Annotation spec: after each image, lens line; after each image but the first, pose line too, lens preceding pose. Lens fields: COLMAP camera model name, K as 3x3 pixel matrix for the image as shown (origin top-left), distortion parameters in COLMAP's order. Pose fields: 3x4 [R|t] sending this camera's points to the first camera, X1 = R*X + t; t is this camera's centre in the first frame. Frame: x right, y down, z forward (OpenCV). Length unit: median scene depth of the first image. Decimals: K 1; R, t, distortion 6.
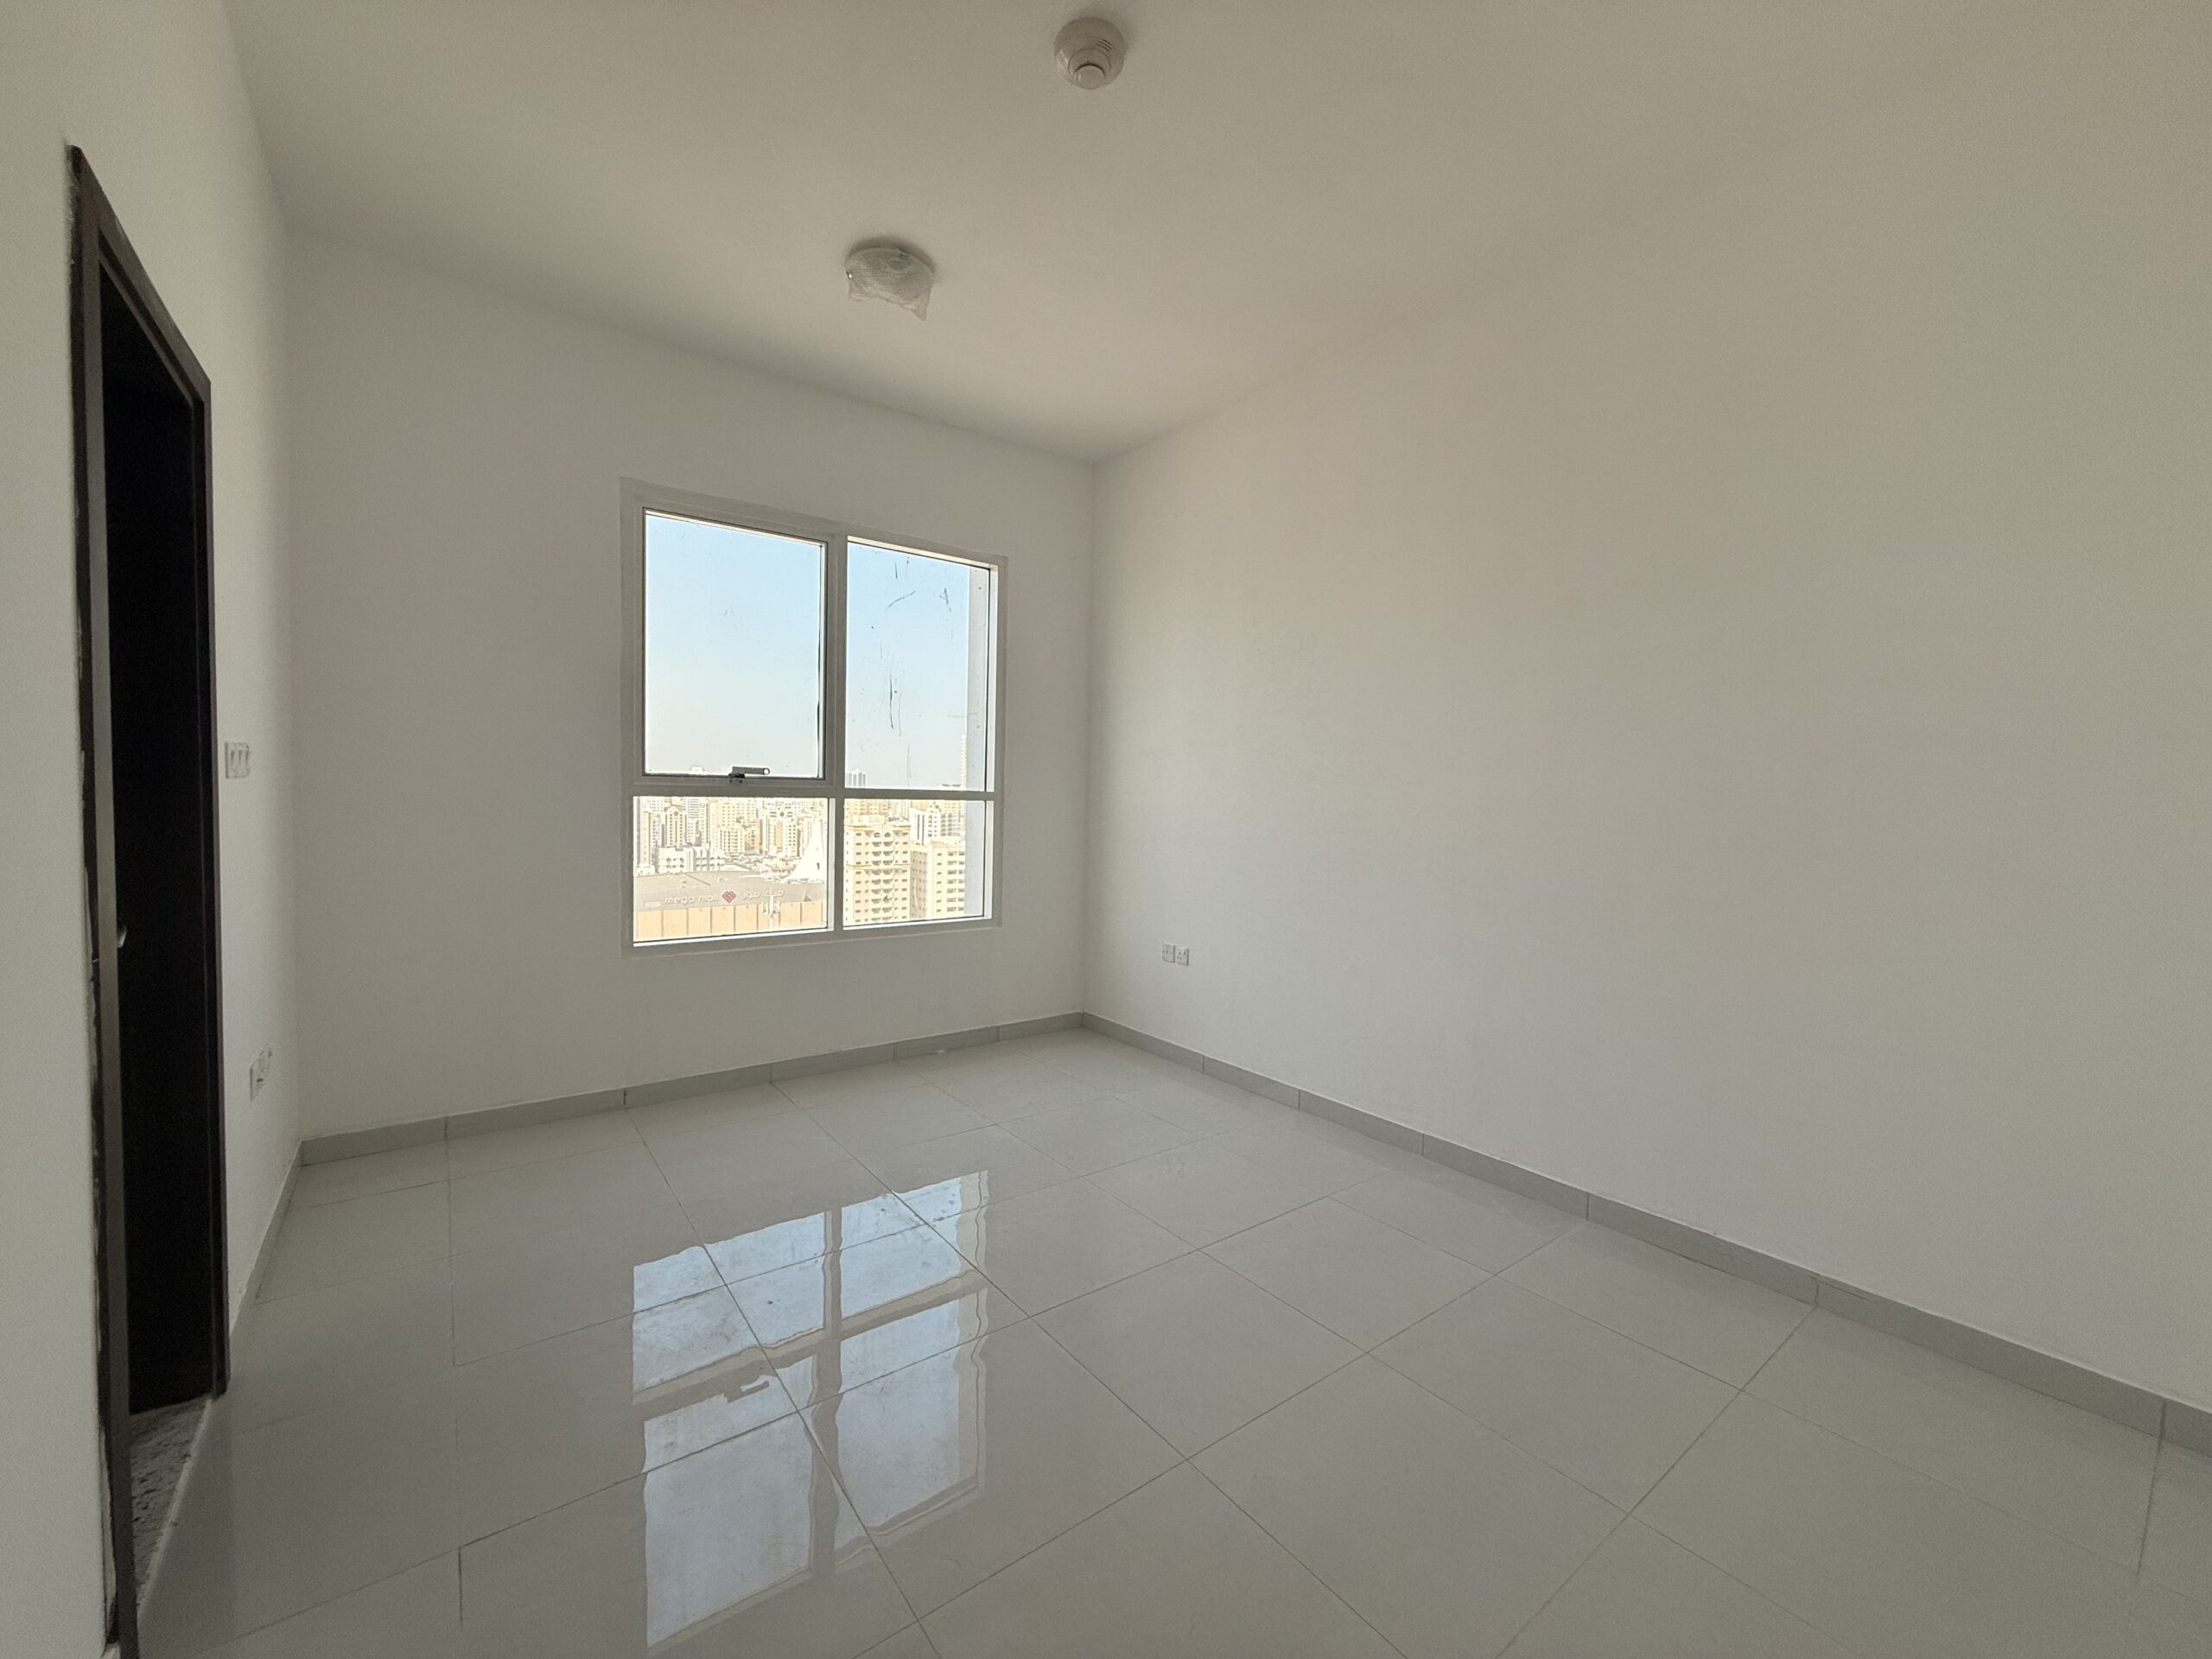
lens RADIAL K [[878.7, 0, 1099.6], [0, 878.7, 827.0], [0, 0, 1]] dist [-0.001055, 0.000225]
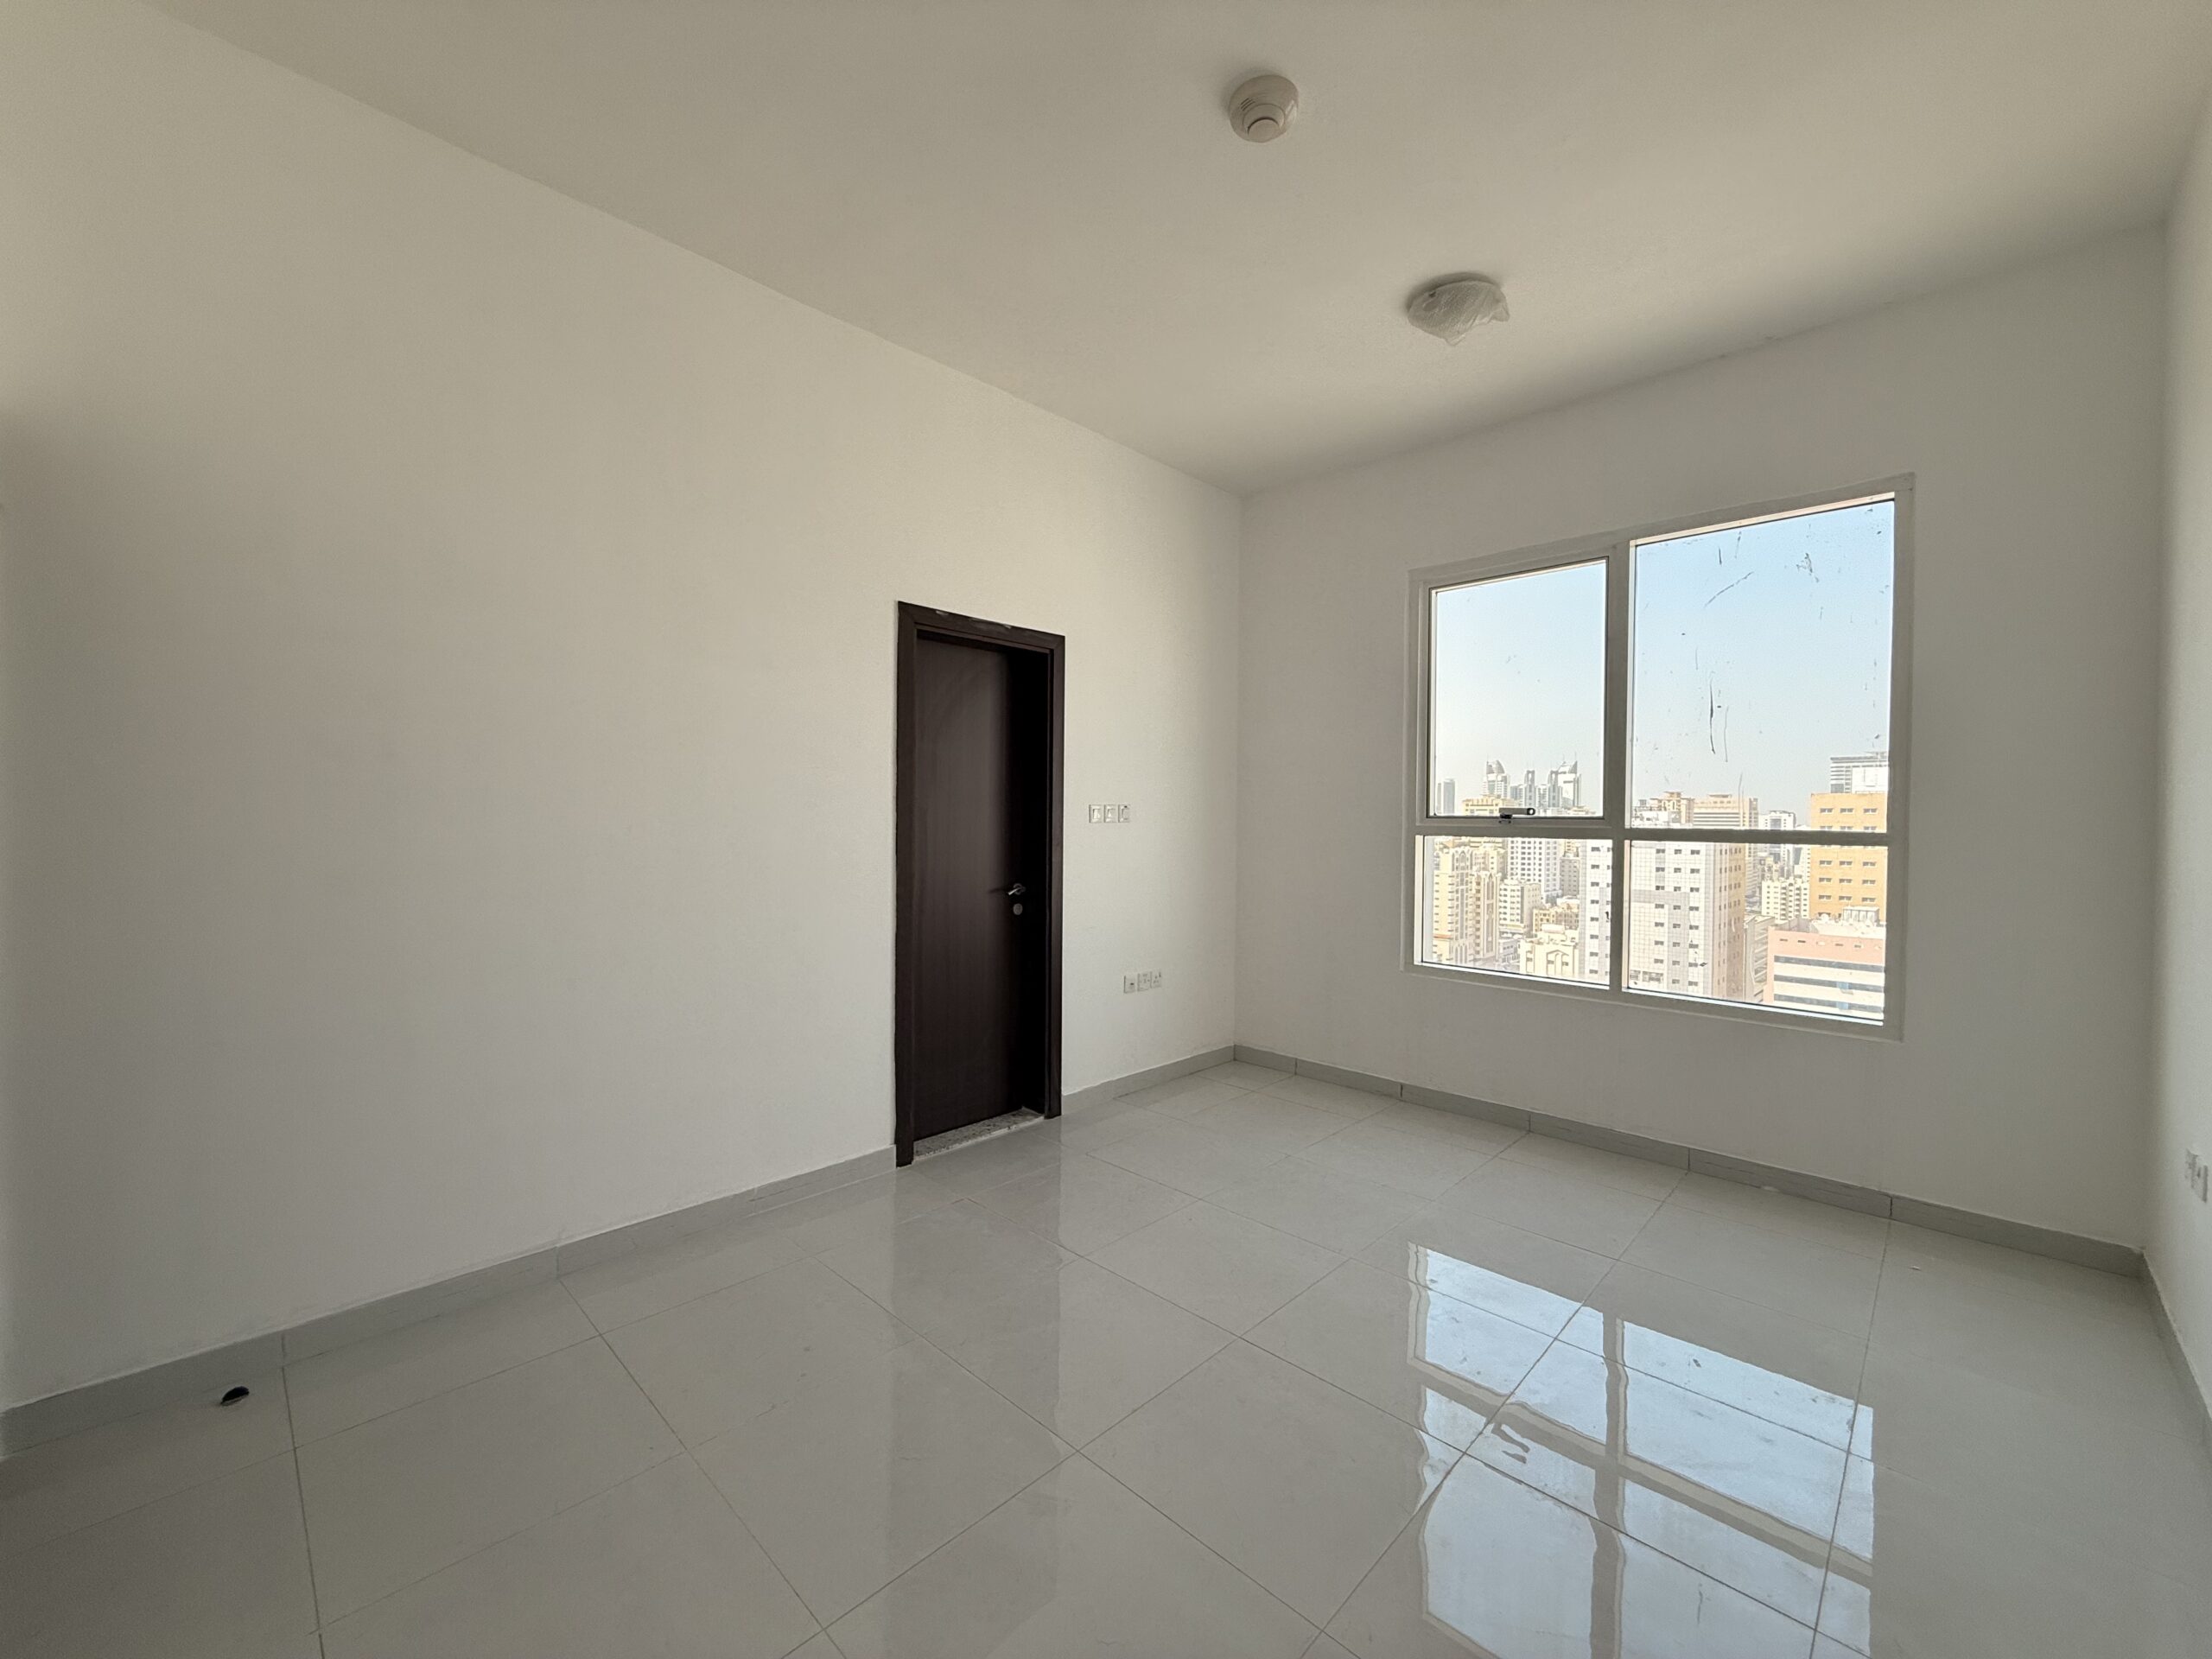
lens RADIAL K [[878.7, 0, 1099.6], [0, 878.7, 827.0], [0, 0, 1]] dist [-0.001055, 0.000225]
pose [[0.148745, -0.008538, -0.988839, 0.499951], [-0.046439, 0.998799, -0.015609, -0.007547], [0.987785, 0.048242, 0.148170, 0.358953]]
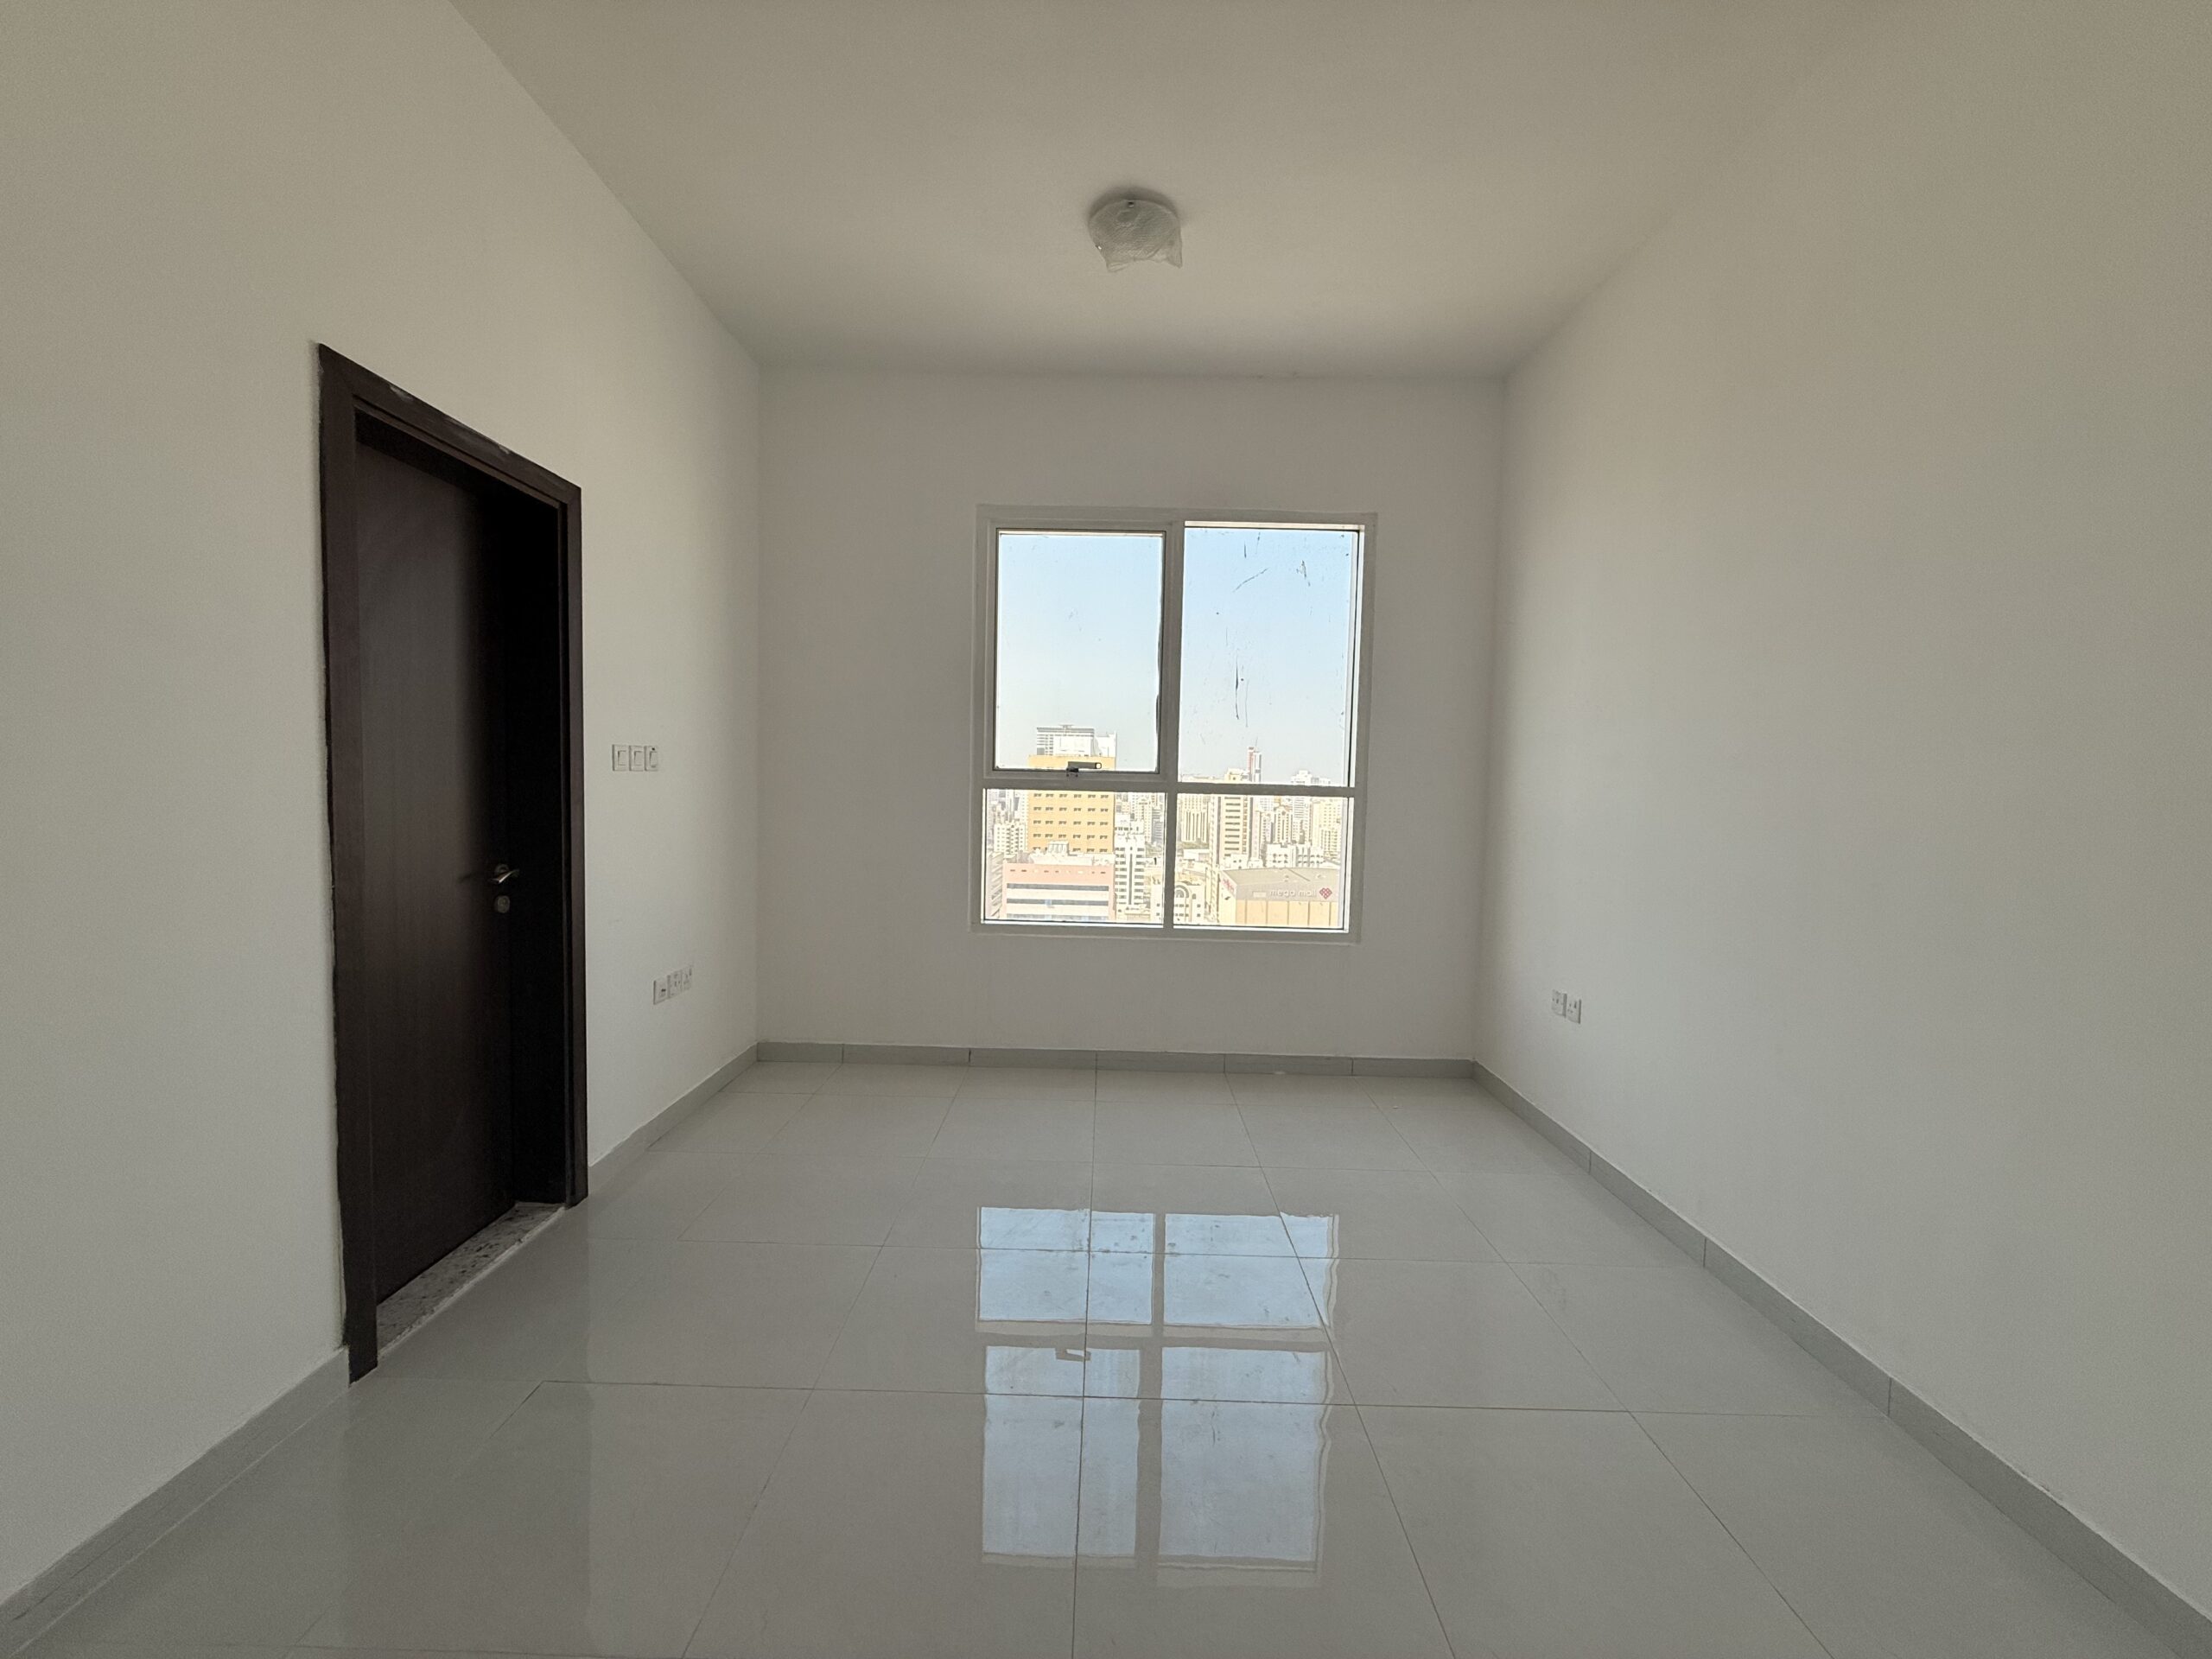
lens RADIAL K [[878.7, 0, 1099.6], [0, 878.7, 827.0], [0, 0, 1]] dist [-0.001055, 0.000225]
pose [[0.792531, 0.028963, -0.609144, 0.237214], [-0.030300, 0.999508, 0.008101, -0.000080], [0.609079, 0.012037, 0.793018, 0.179703]]
